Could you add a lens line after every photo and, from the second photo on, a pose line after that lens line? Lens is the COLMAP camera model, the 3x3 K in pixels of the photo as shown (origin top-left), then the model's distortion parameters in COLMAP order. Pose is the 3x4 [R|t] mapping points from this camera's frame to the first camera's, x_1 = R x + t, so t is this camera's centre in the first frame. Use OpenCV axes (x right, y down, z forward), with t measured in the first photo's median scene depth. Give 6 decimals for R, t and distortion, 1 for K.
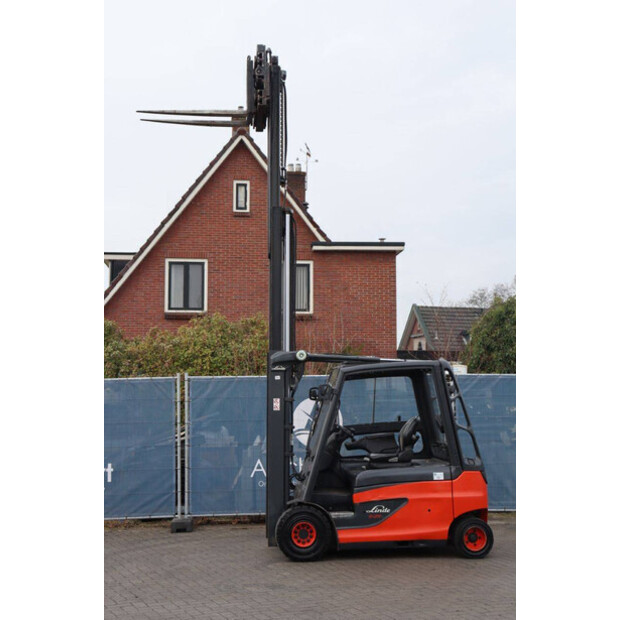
lens RADIAL K [[1017.1, 0, 310.4], [0, 1017.1, 306.3], [0, 0, 1]] dist [0.180044, 0.000000]
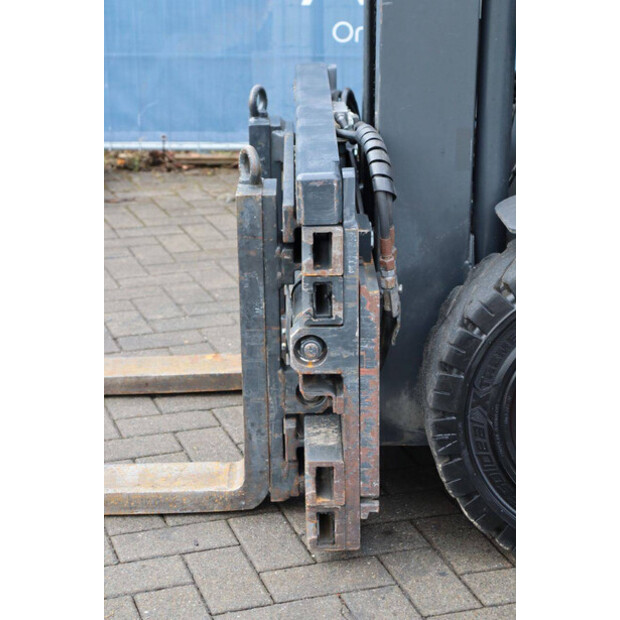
lens RADIAL K [[1470.5, 0, 306.9], [0, 1470.5, 314.7], [0, 0, 1]] dist [0.352025, 0.000000]
pose [[0.997180, 0.035023, -0.066366, -0.036736], [-0.007010, 0.924013, 0.382297, 0.117968], [0.074713, -0.380754, 0.921653, 0.773276]]
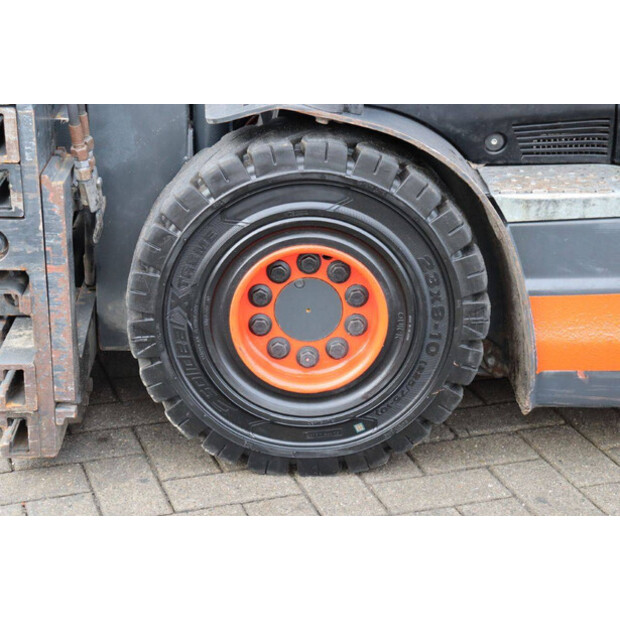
lens RADIAL K [[1398.9, 0, 315.3], [0, 1398.9, 322.4], [0, 0, 1]] dist [0.420748, 0.000000]
pose [[0.998148, 0.049642, -0.035149, 0.001752], [-0.029745, 0.902424, 0.429820, 0.130194], [0.053056, -0.427979, 0.902230, 0.793017]]
